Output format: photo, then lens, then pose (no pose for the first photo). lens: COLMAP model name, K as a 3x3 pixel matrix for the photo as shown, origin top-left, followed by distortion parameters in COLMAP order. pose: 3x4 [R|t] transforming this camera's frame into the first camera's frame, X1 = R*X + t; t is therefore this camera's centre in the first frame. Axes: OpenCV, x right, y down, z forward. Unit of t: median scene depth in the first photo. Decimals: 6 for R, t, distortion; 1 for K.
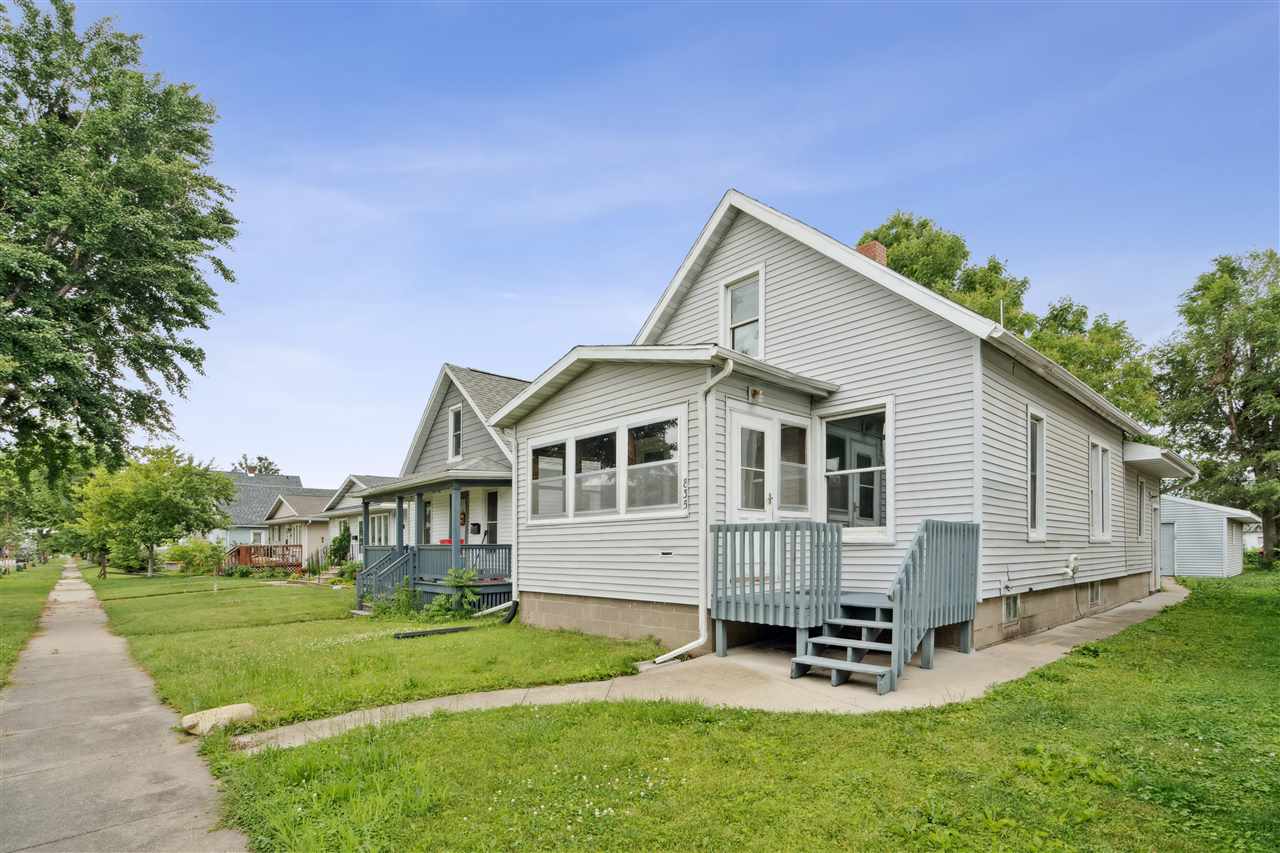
lens RADIAL K [[596.9, 0, 640.5], [0, 596.9, 401.9], [0, 0, 1]] dist [0.001430, 0.000062]
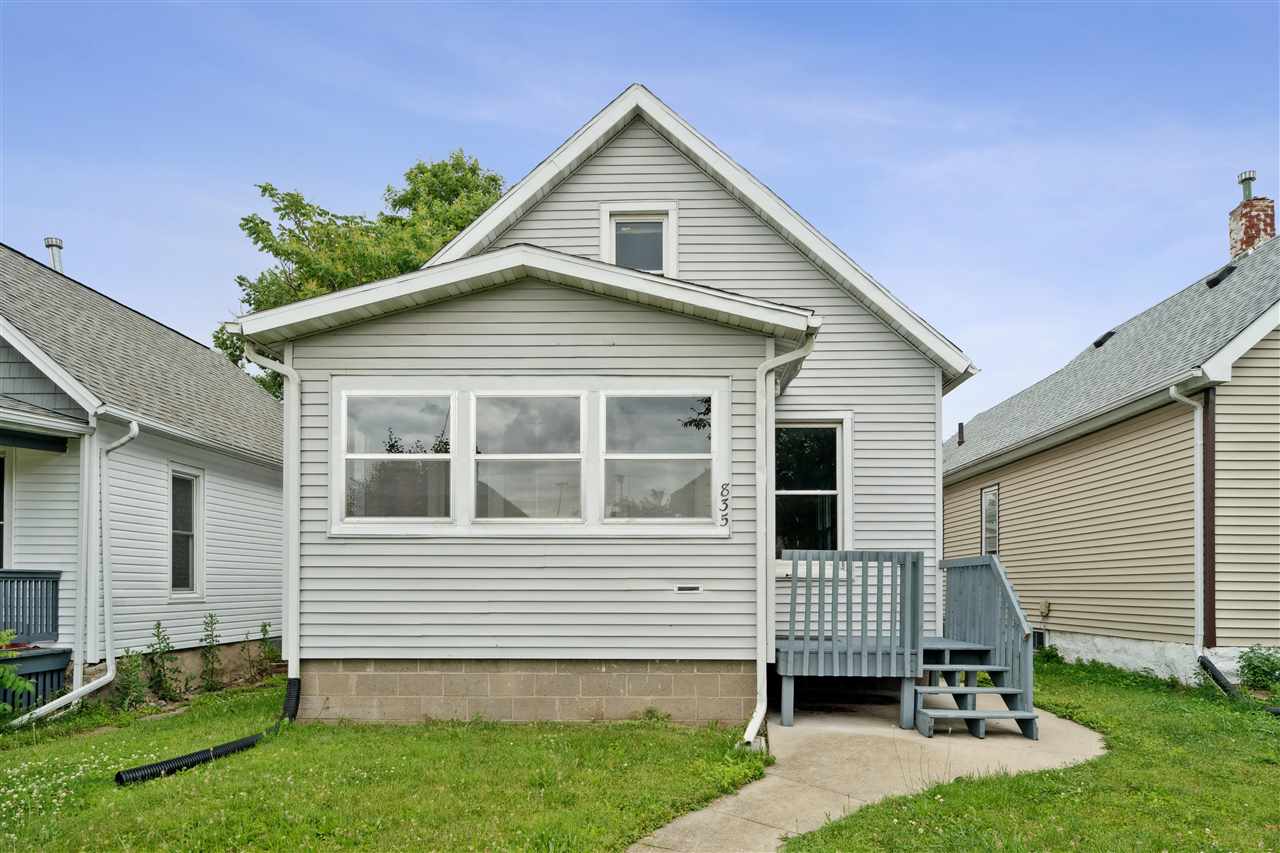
lens RADIAL K [[815.5, 0, 640.0], [0, 815.5, 426.5], [0, 0, 1]] dist [-0.011715, -0.001605]
pose [[0.711862, 0.143259, 0.687553, -0.614609], [-0.171259, 0.984831, -0.027886, 0.098718], [-0.681118, -0.097899, 0.725599, 0.351547]]
